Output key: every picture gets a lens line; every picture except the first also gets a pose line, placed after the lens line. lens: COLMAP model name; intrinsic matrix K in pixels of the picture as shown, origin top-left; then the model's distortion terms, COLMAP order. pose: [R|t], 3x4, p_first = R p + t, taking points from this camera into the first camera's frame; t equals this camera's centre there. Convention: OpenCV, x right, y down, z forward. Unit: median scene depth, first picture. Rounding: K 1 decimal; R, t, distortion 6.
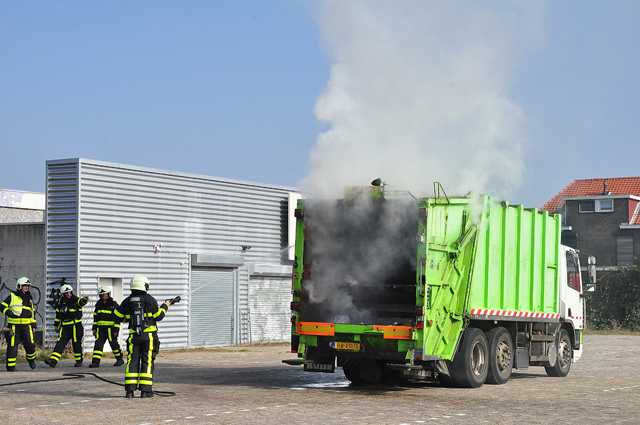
lens RADIAL K [[1367.1, 0, 320.0], [0, 1367.1, 212.5], [0, 0, 1]] dist [0.220037, 0.524537]
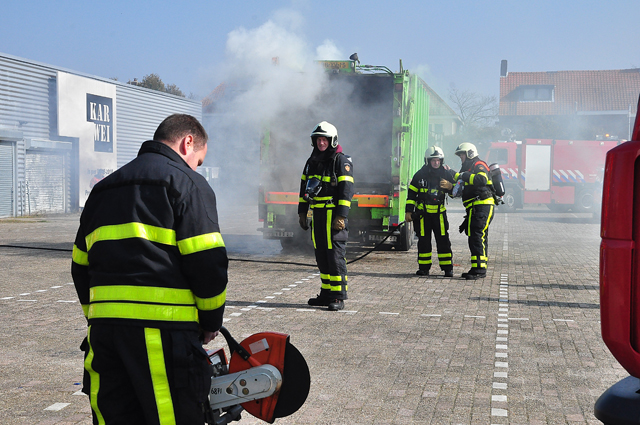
lens RADIAL K [[1141.2, 0, 320.0], [0, 1141.2, 212.5], [0, 0, 1]] dist [0.223059, 0.013789]
pose [[0.937927, -0.009538, 0.346703, -0.235191], [-0.023023, 0.995705, 0.089675, 0.015066], [-0.346069, -0.092090, 0.933679, 0.155181]]
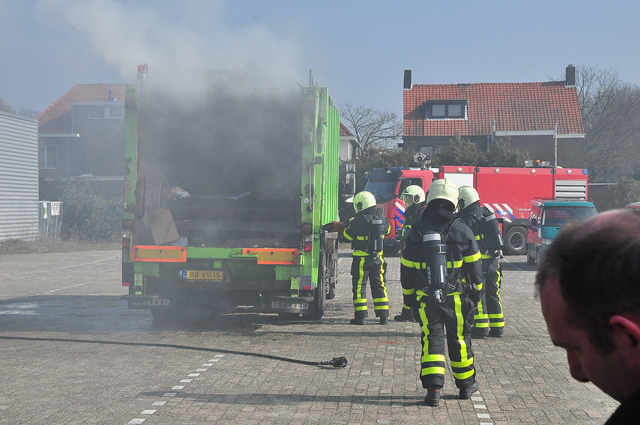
lens RADIAL K [[1367.1, 0, 320.0], [0, 1367.1, 212.5], [0, 0, 1]] dist [0.220037, 0.524537]
pose [[0.898904, -0.008653, 0.438061, -0.218929], [-0.019602, 0.998010, 0.059936, 0.011678], [-0.437707, -0.062463, 0.896945, 0.229375]]
